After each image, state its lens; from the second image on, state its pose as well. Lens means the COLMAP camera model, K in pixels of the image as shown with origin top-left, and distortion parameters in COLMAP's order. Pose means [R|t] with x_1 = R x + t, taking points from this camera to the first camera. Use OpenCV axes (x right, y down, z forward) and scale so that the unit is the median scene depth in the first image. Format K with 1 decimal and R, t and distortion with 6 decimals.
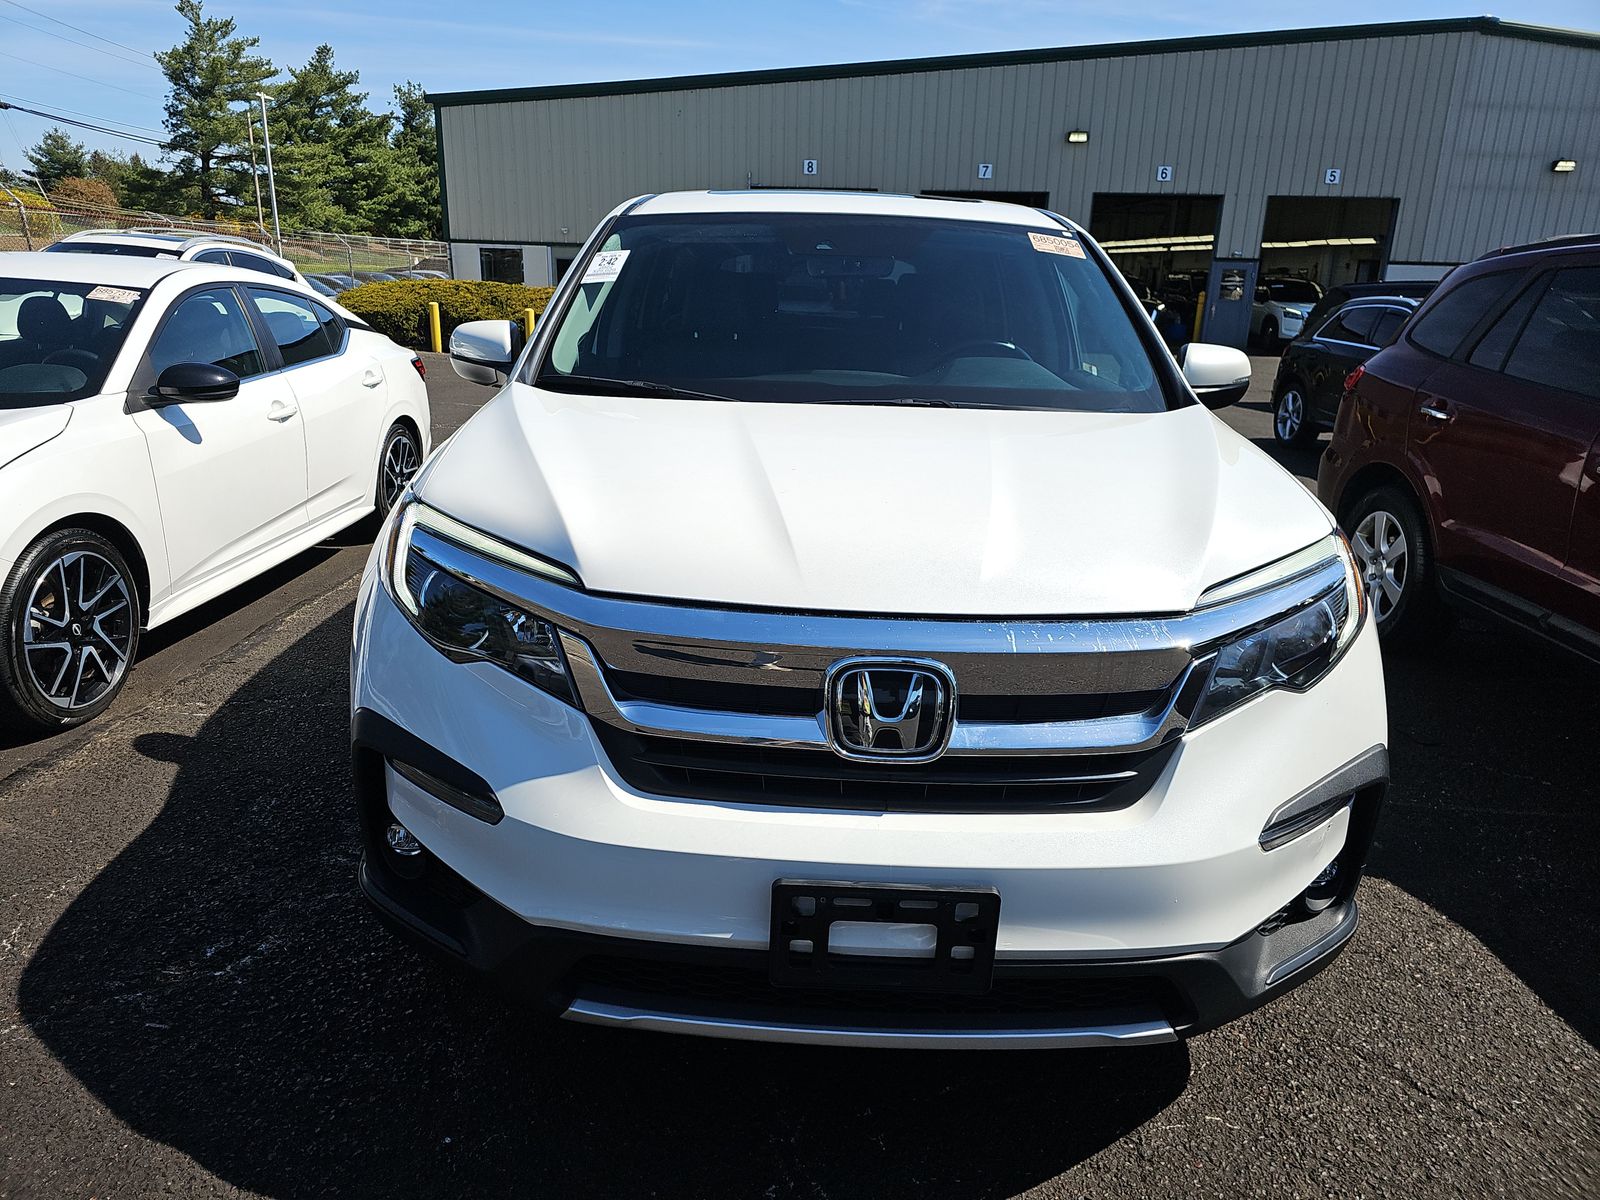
lens RADIAL K [[1085.6, 0, 800.0], [0, 1085.6, 600.0], [0, 0, 1]] dist [-0.000820, -0.002013]
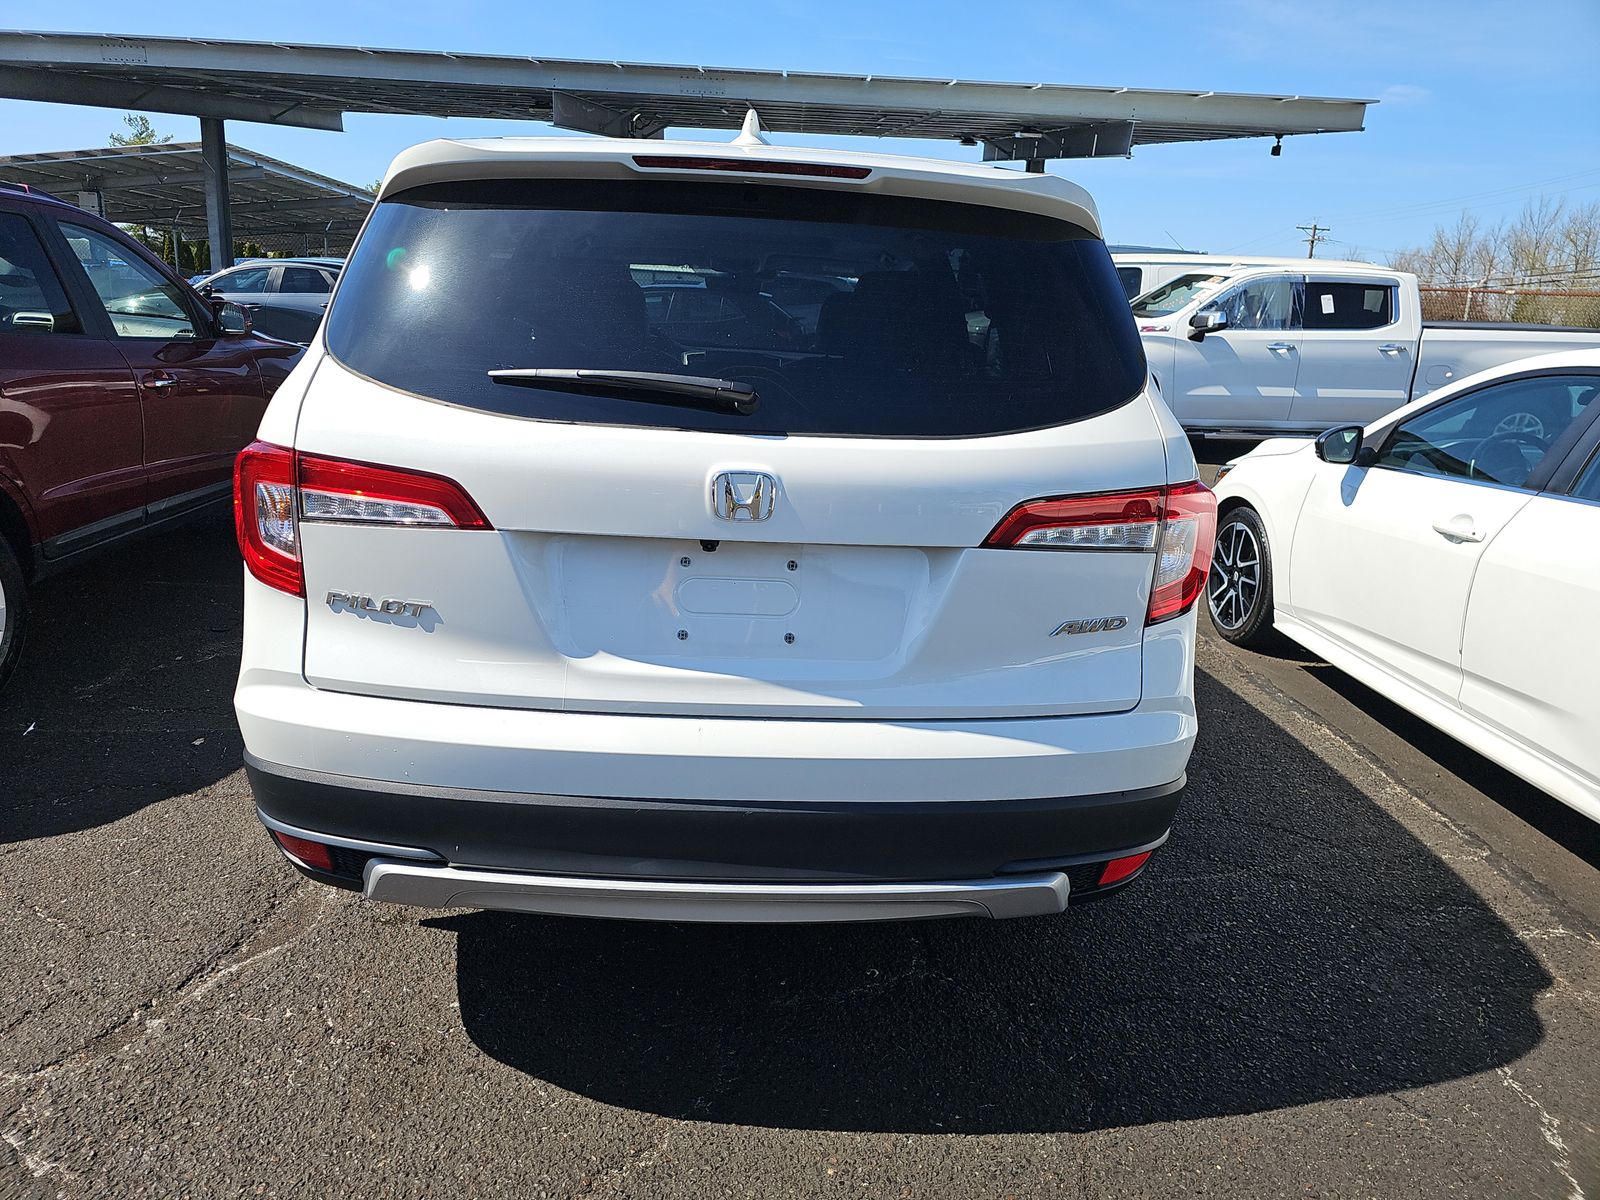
lens RADIAL K [[1085.6, 0, 800.0], [0, 1085.6, 600.0], [0, 0, 1]] dist [-0.000820, -0.002013]
pose [[-0.995041, -0.060916, -0.078630, 0.020852], [-0.093271, 0.846069, 0.524851, -0.455930], [0.034554, 0.529582, -0.847555, 1.561845]]
